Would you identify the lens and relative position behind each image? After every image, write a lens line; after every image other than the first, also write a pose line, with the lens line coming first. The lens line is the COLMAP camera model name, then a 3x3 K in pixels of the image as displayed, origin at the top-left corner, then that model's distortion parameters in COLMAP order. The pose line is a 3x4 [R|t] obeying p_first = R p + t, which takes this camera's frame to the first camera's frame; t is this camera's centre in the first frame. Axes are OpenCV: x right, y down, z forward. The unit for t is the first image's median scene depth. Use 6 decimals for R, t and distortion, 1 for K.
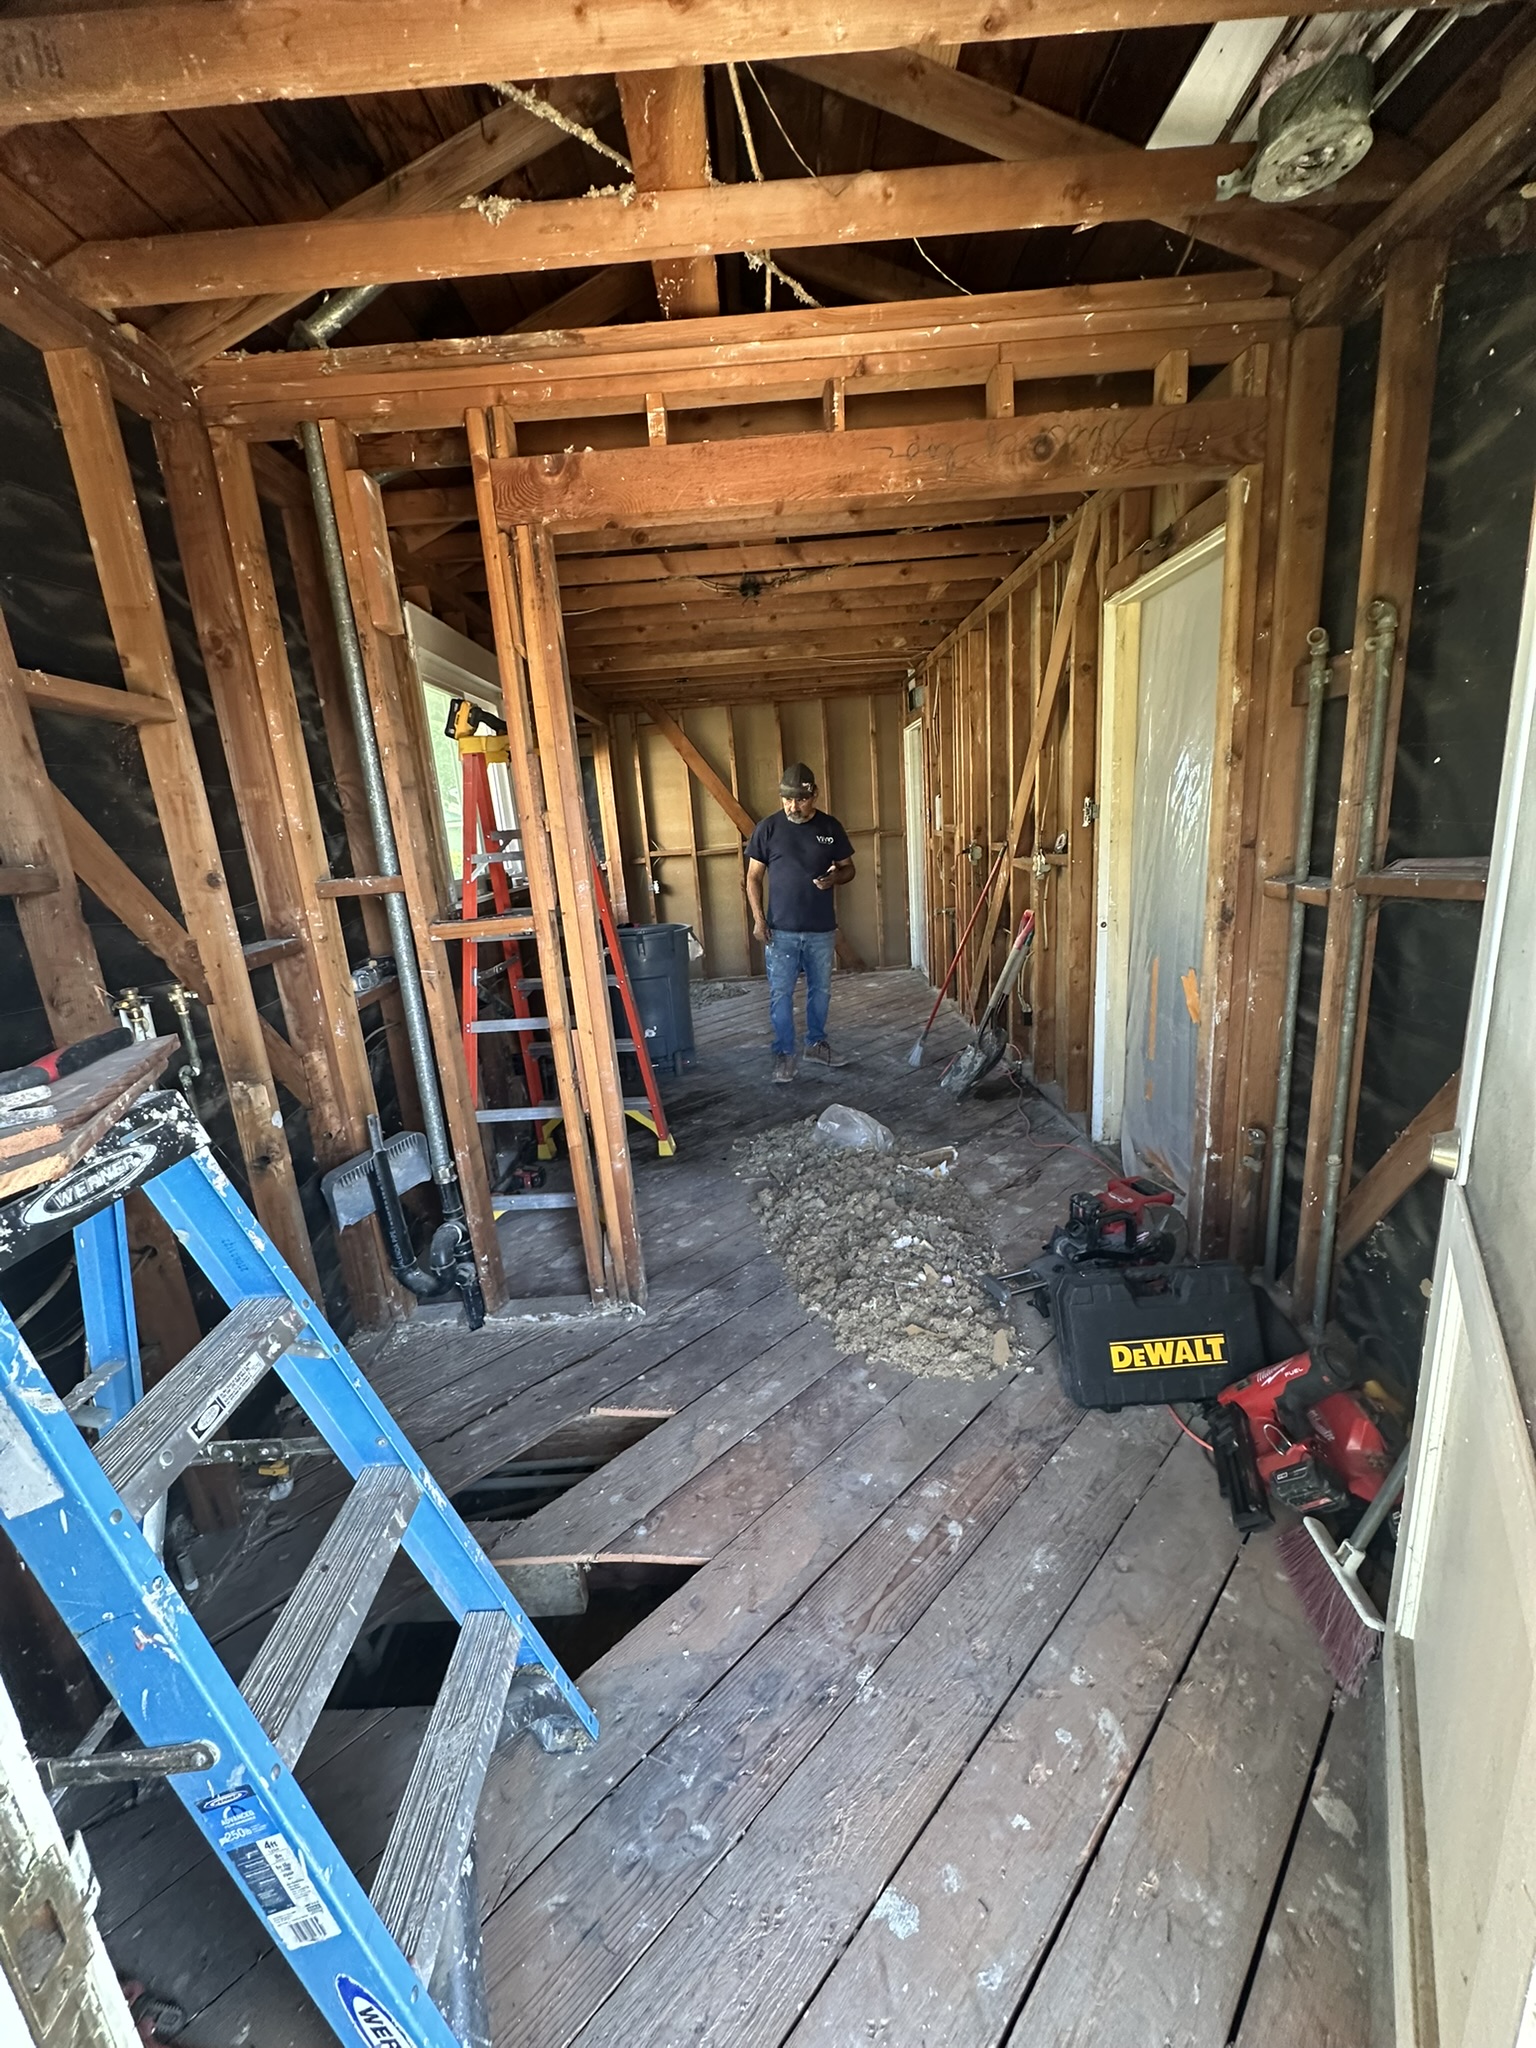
lens RADIAL K [[819.3, 0, 772.3], [0, 819.3, 1017.6], [0, 0, 1]] dist [-0.004625, 0.000477]
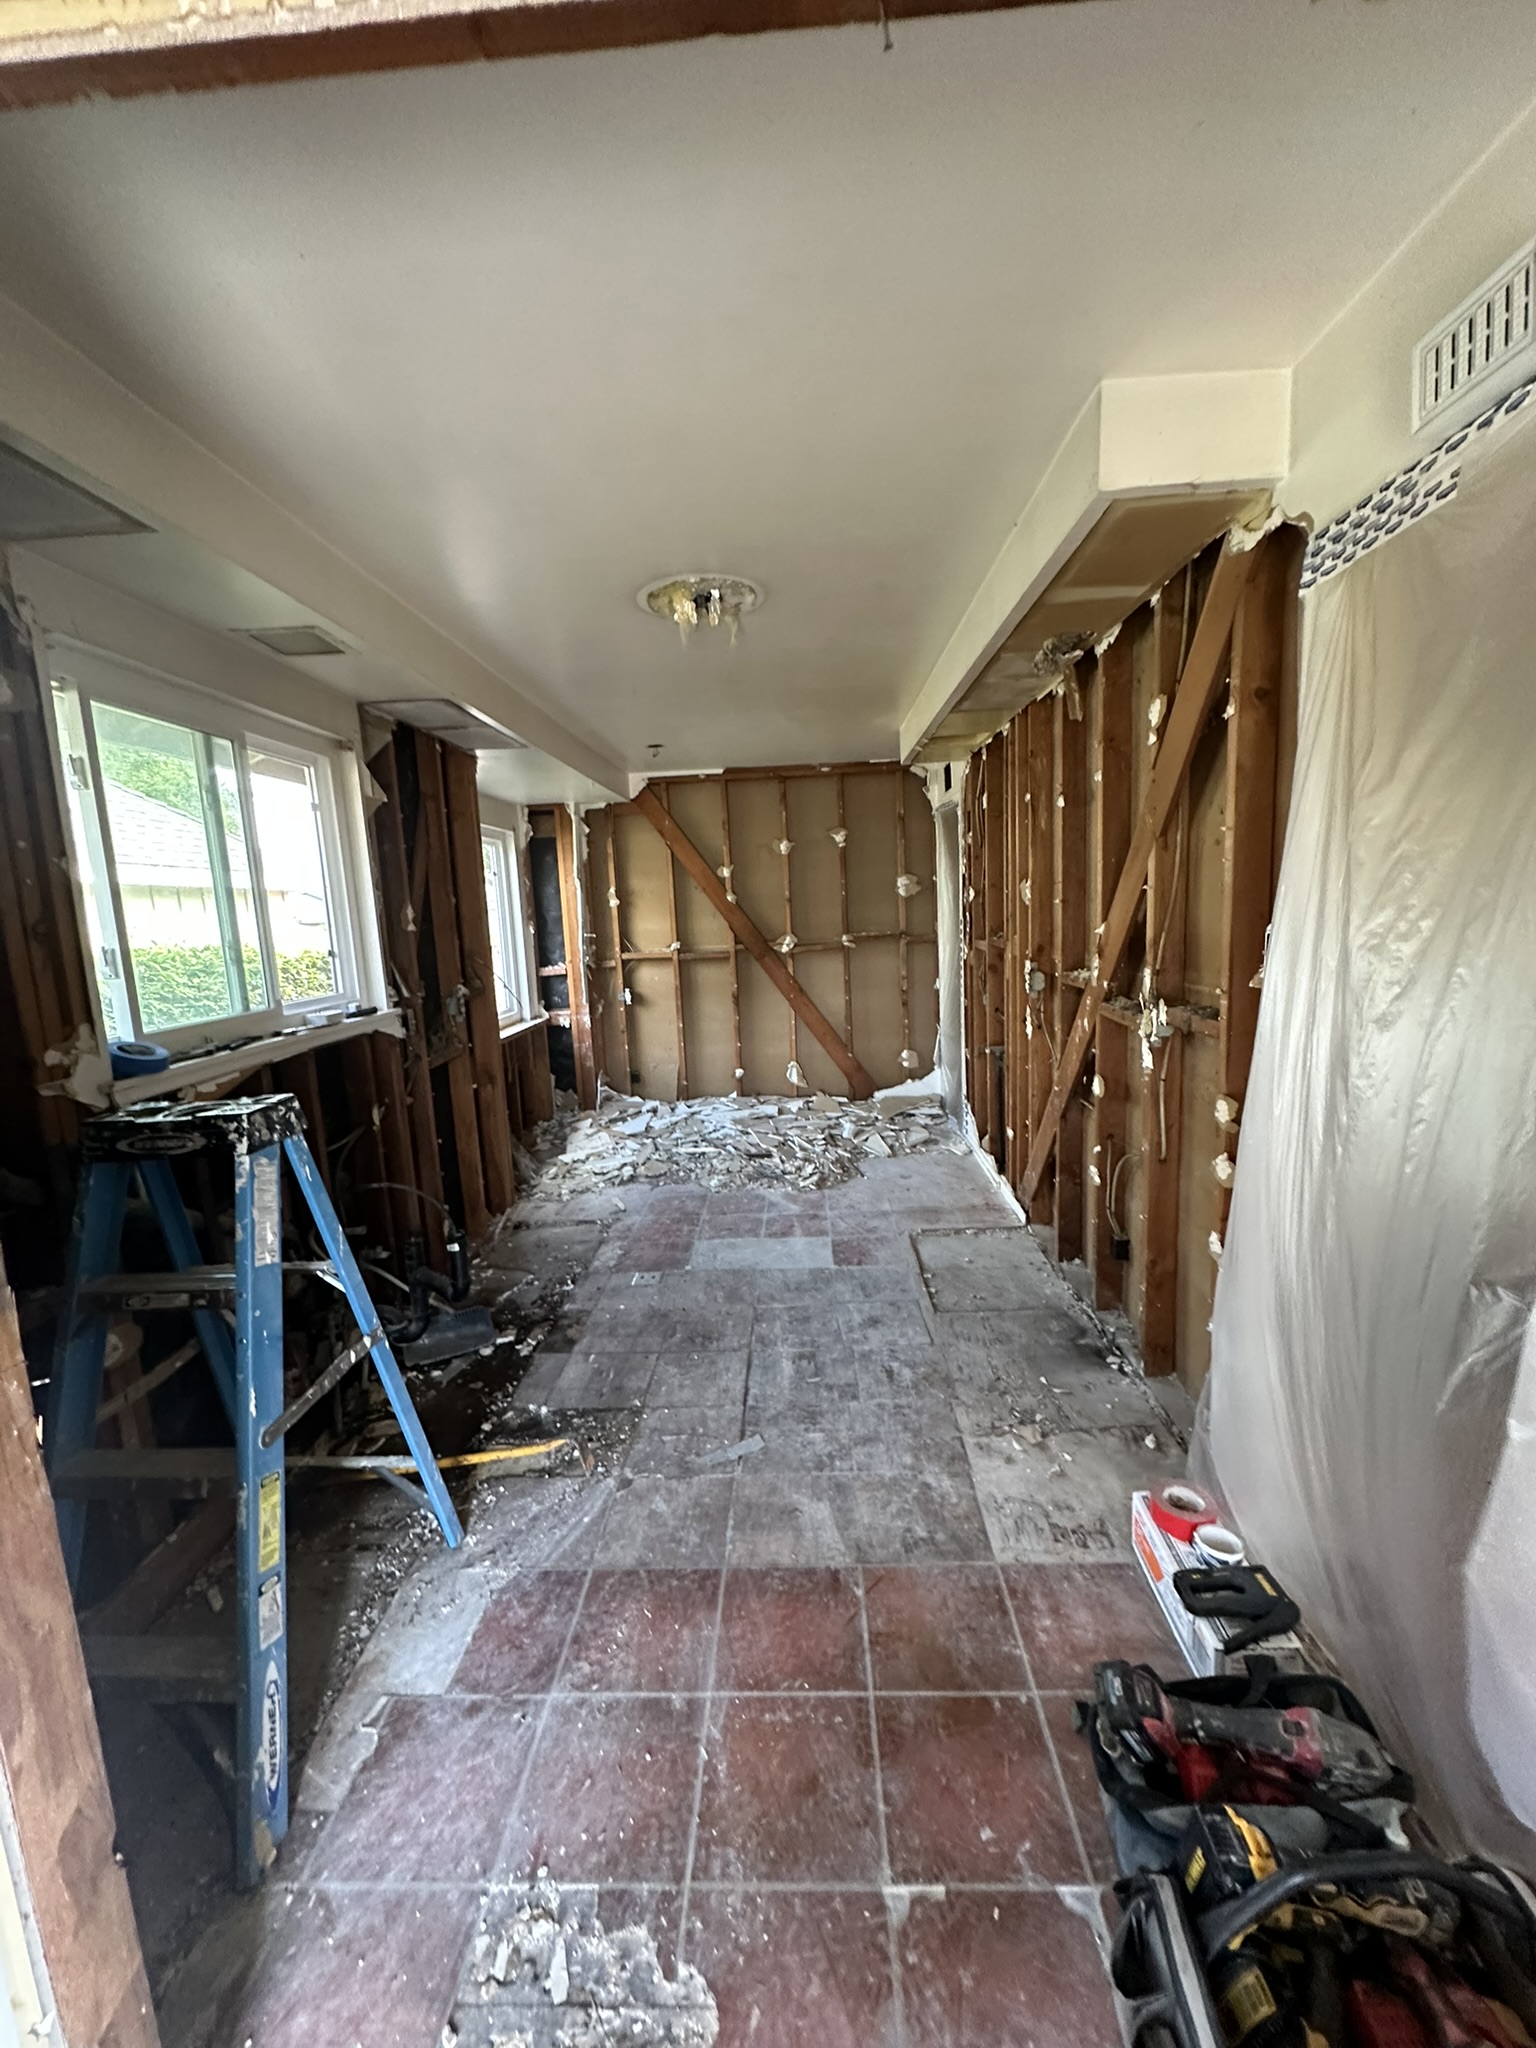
lens RADIAL K [[819.3, 0, 764.1], [0, 819.3, 1022.2], [0, 0, 1]] dist [-0.004625, 0.000477]
pose [[0.997980, 0.031162, -0.055370, 0.130909], [-0.036142, 0.995163, -0.091348, -0.220090], [0.052256, 0.093164, 0.994279, 0.691047]]
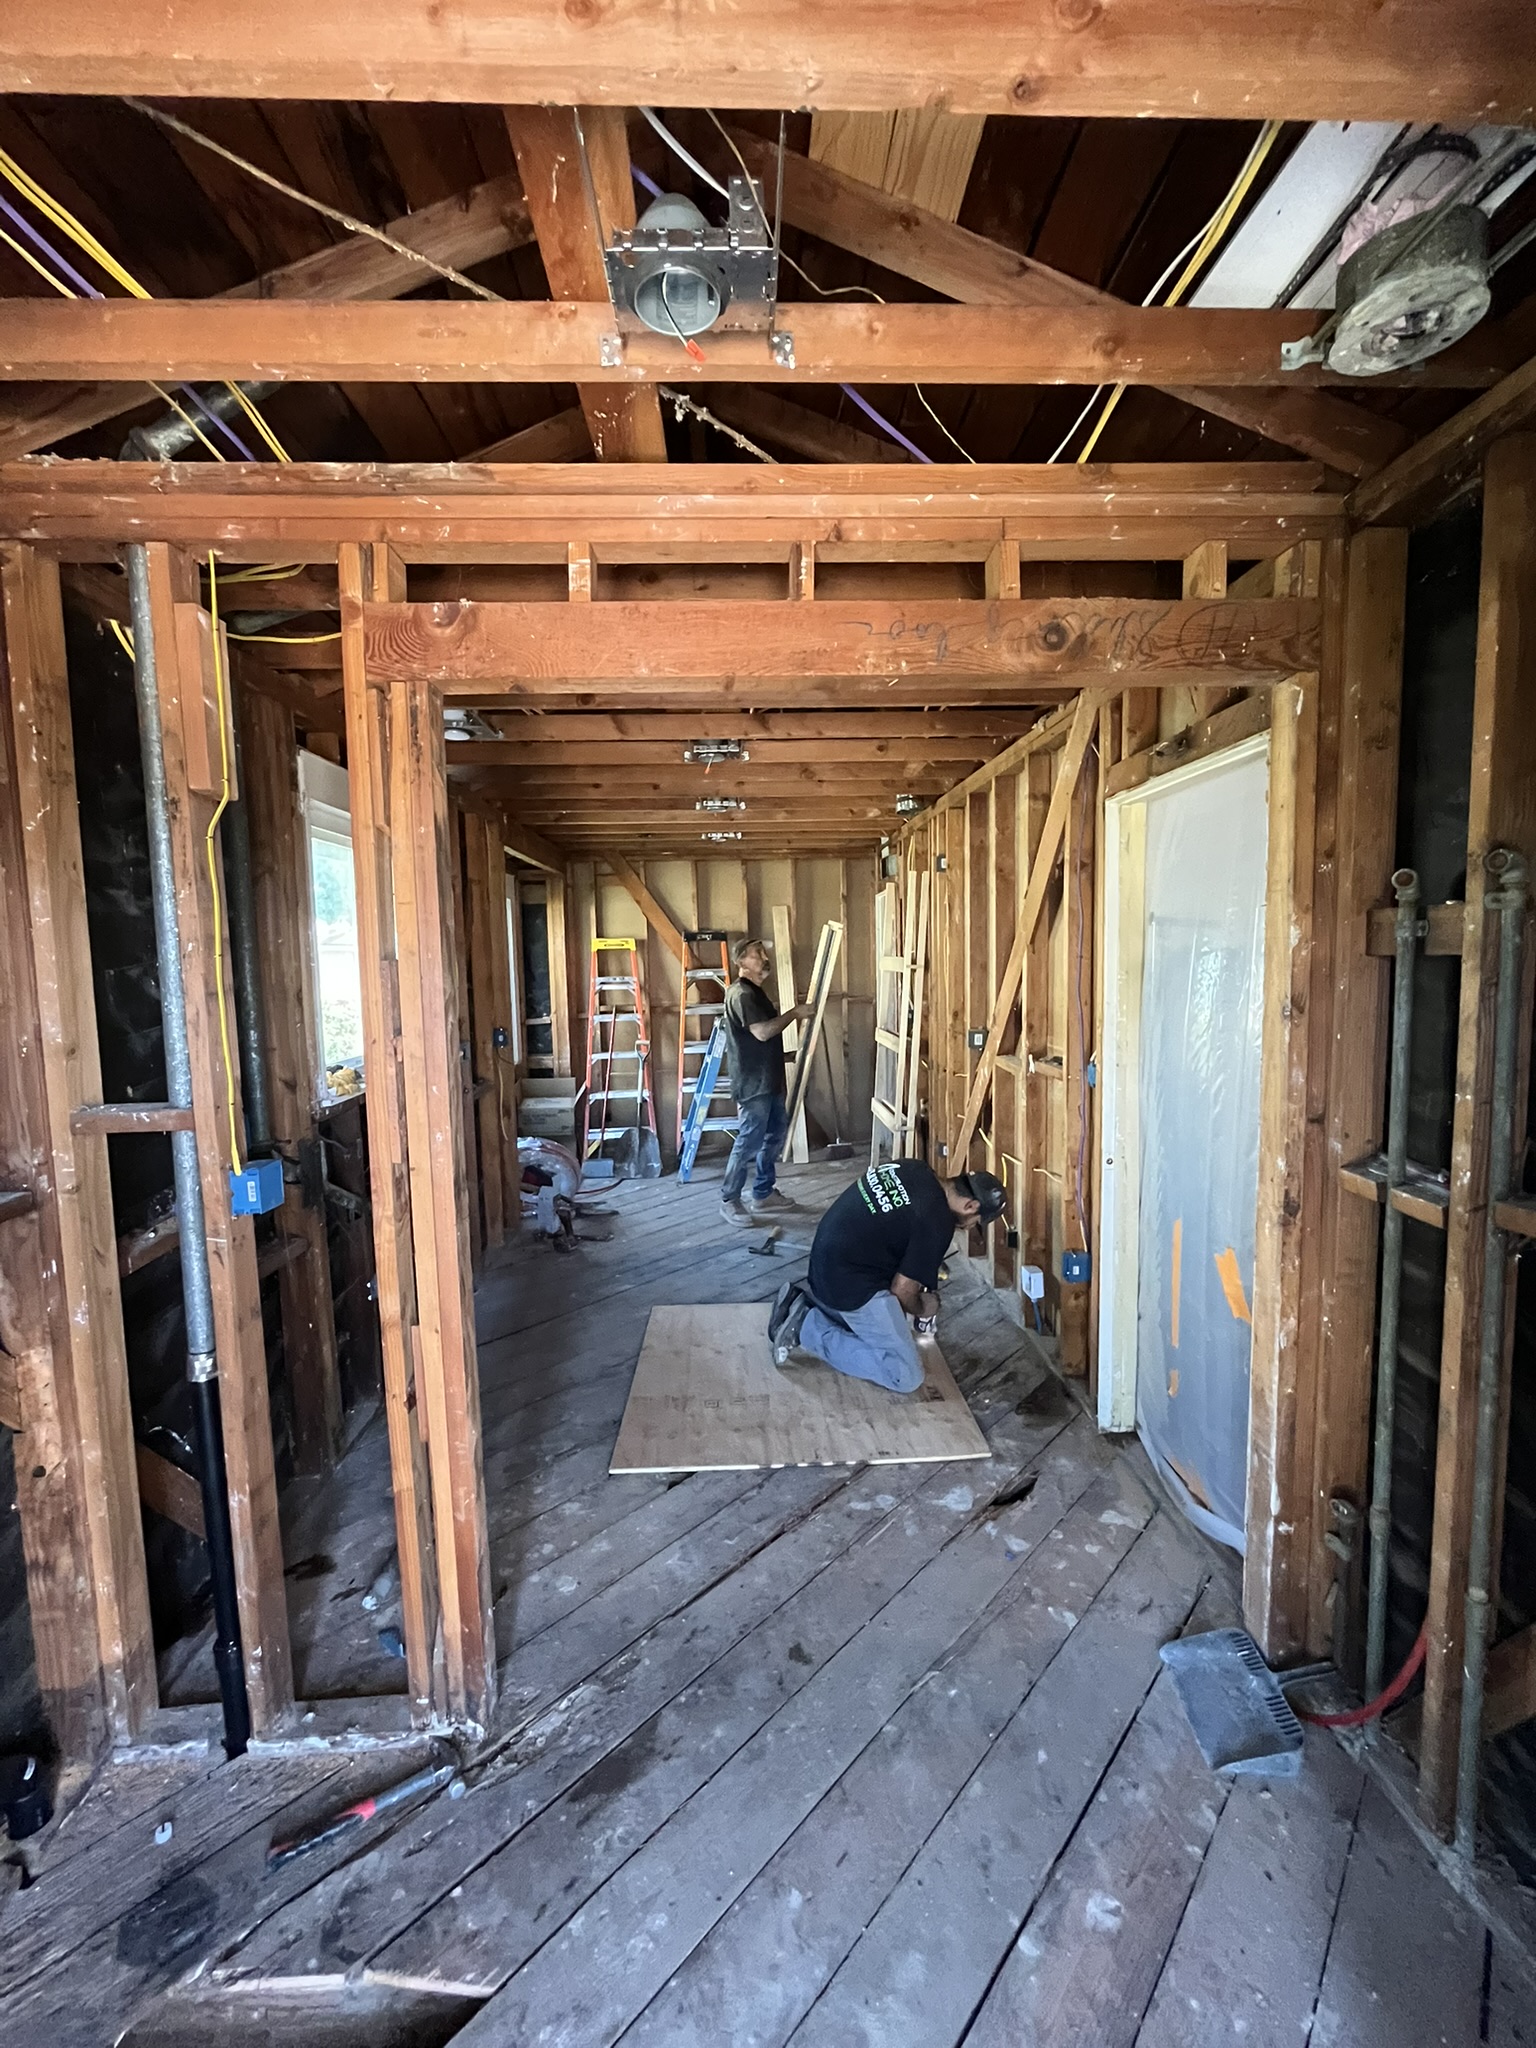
lens RADIAL K [[827.8, 0, 775.2], [0, 827.8, 1010.7], [0, 0, 1]] dist [-0.002489, -0.000539]
pose [[0.997975, 0.049520, 0.039921, 0.034808], [-0.042132, 0.984825, -0.168360, -0.163742], [-0.047652, 0.166337, 0.984917, 0.240476]]
